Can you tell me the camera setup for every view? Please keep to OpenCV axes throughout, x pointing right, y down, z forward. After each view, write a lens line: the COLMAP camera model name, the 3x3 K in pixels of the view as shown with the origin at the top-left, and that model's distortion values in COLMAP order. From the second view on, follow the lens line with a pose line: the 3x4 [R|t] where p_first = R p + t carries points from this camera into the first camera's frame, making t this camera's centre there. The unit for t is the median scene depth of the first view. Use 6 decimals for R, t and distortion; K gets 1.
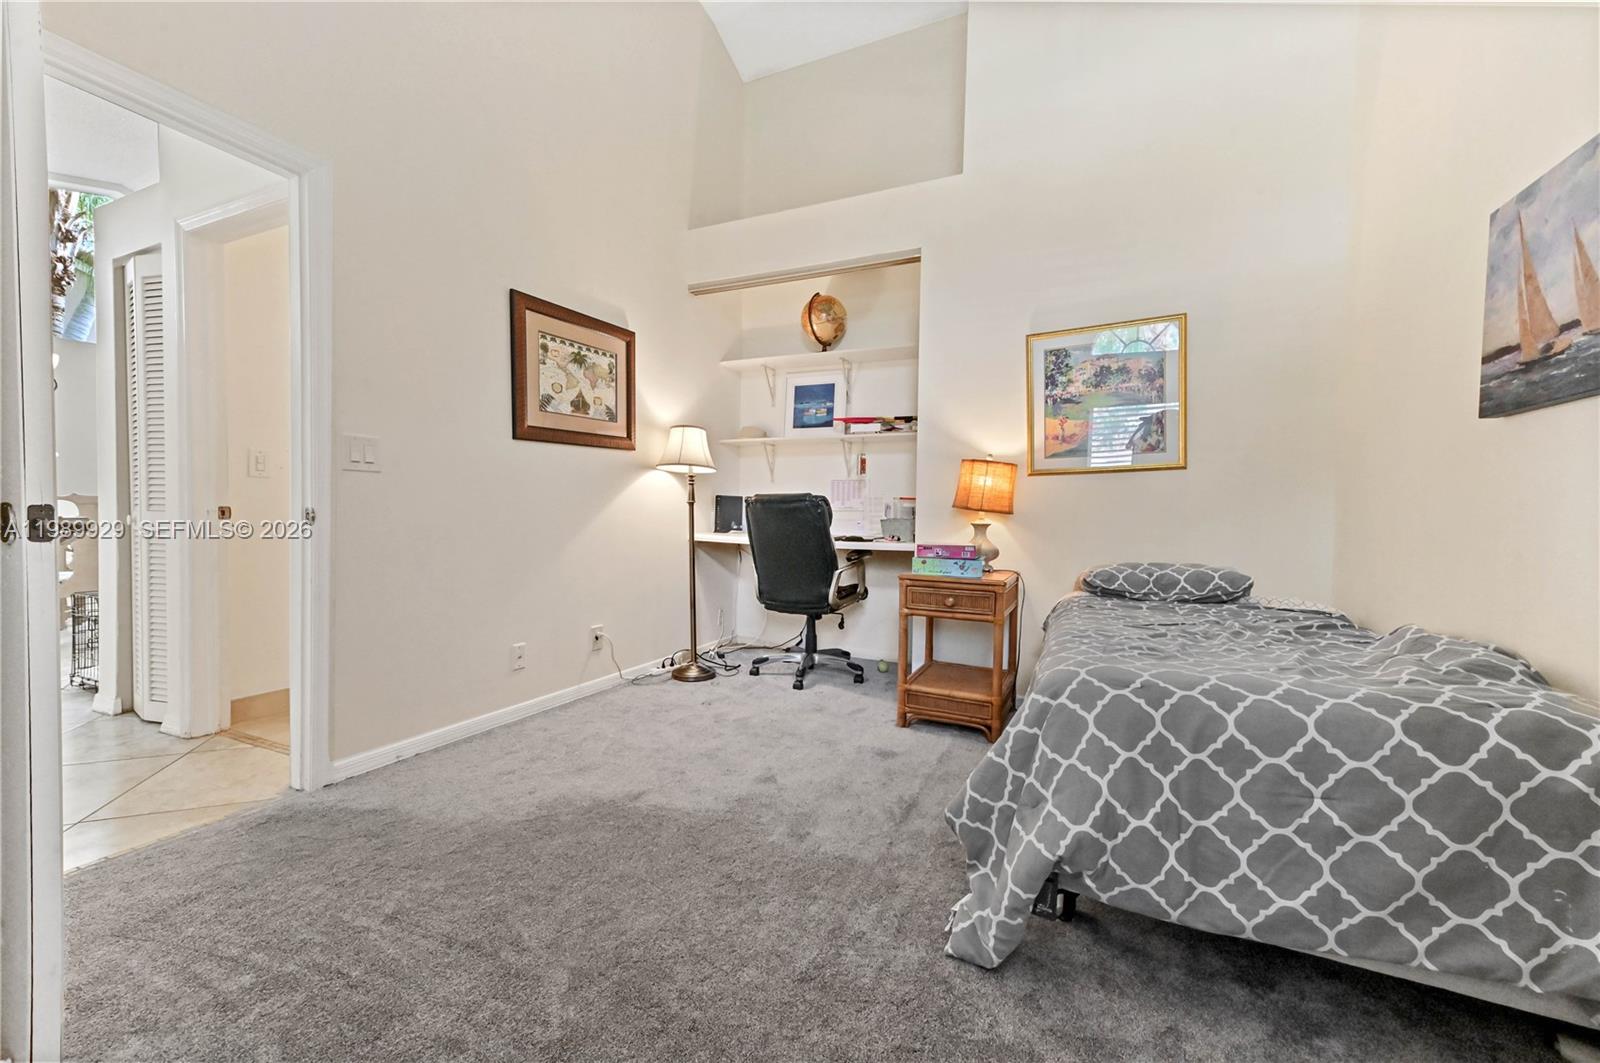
lens RADIAL K [[637.1, 0, 793.3], [0, 637.1, 531.2], [0, 0, 1]] dist [0.008247, -0.000184]
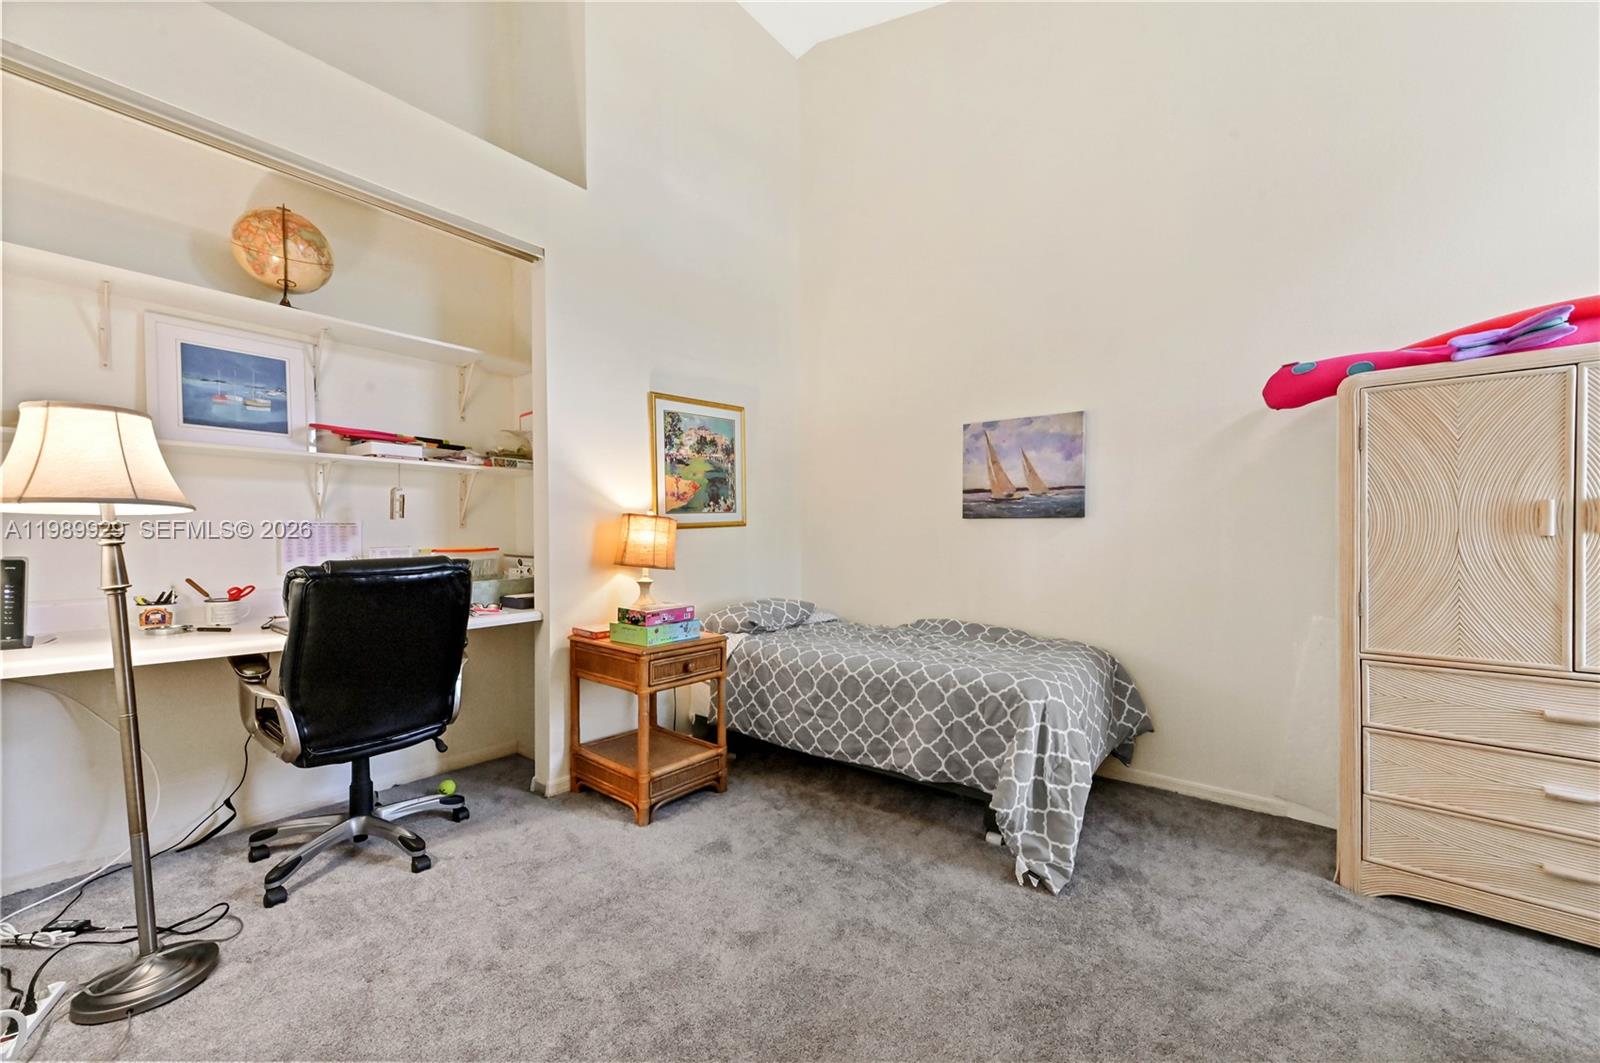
lens RADIAL K [[637.1, 0, 793.3], [0, 637.1, 531.2], [0, 0, 1]] dist [0.008247, -0.000184]
pose [[0.219807, -0.018973, 0.975359, -0.591499], [0.029154, 0.999492, 0.012872, -0.092644], [-0.975108, 0.025606, 0.220249, 0.568857]]
